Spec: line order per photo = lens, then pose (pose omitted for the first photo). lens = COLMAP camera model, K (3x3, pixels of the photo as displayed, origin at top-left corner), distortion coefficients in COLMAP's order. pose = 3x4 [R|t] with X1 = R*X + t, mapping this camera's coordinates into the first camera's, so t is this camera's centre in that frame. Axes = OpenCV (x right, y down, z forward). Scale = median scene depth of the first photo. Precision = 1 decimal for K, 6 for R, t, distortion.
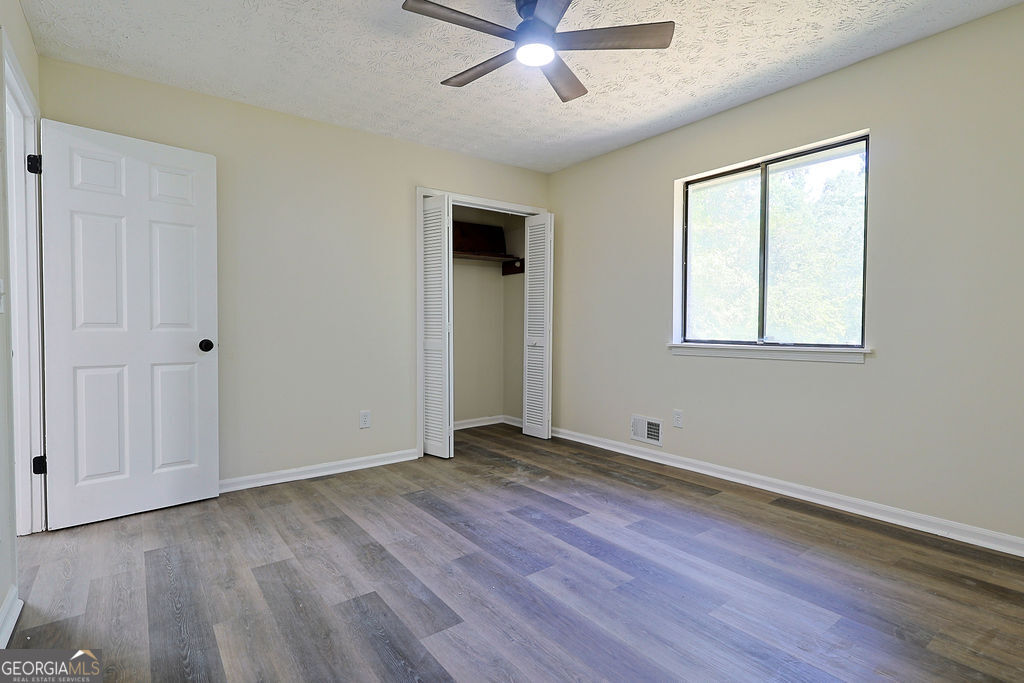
lens RADIAL K [[505.7, 0, 512.0], [0, 505.7, 341.5], [0, 0, 1]] dist [-0.004929, 0.001071]
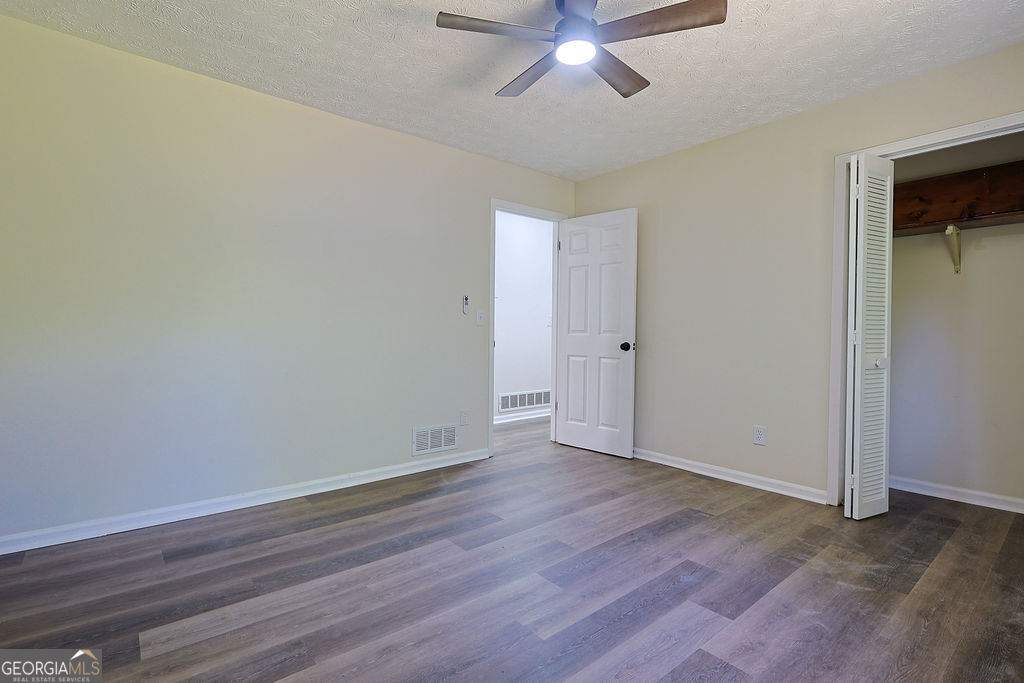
lens RADIAL K [[484.2, 0, 512.0], [0, 484.2, 341.5], [0, 0, 1]] dist [-0.004268, 0.000951]
pose [[0.041548, 0.023510, -0.998860, 0.686867], [-0.043136, 0.998833, 0.021715, -0.020922], [0.998205, 0.042185, 0.042513, 0.606668]]
